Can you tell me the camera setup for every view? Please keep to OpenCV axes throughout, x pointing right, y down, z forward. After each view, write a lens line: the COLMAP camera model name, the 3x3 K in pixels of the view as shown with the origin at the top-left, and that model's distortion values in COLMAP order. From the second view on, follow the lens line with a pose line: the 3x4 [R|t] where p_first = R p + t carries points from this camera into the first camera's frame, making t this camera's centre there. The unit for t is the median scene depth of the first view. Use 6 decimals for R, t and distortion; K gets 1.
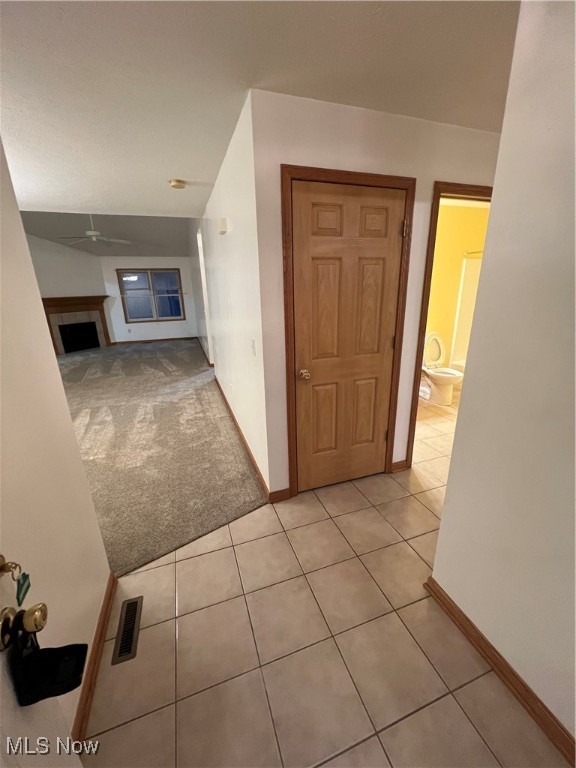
lens RADIAL K [[306.8, 0, 288.0], [0, 306.8, 384.0], [0, 0, 1]] dist [-0.000910, 0.000571]
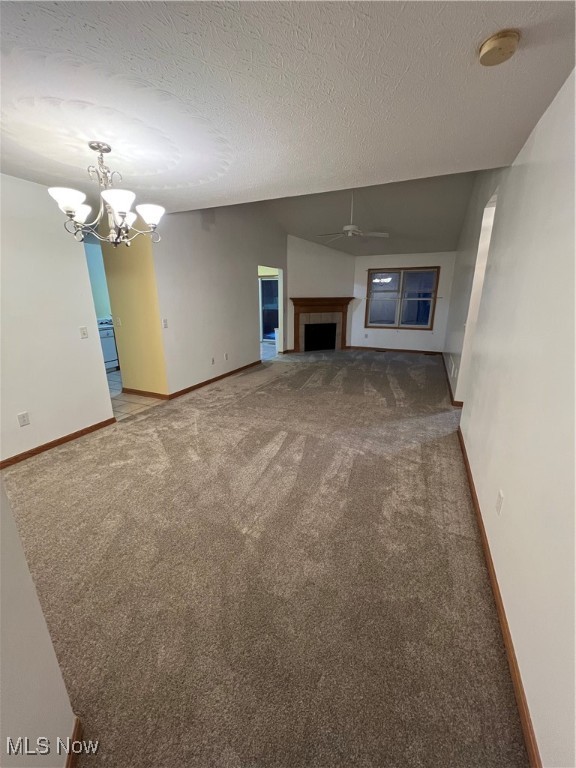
lens RADIAL K [[306.8, 0, 288.0], [0, 306.8, 384.0], [0, 0, 1]] dist [-0.000910, 0.000571]
pose [[0.731716, 0.212095, -0.647771, -0.088167], [-0.218378, 0.973207, 0.071972, -0.069956], [0.645680, 0.088795, 0.758427, 0.234980]]
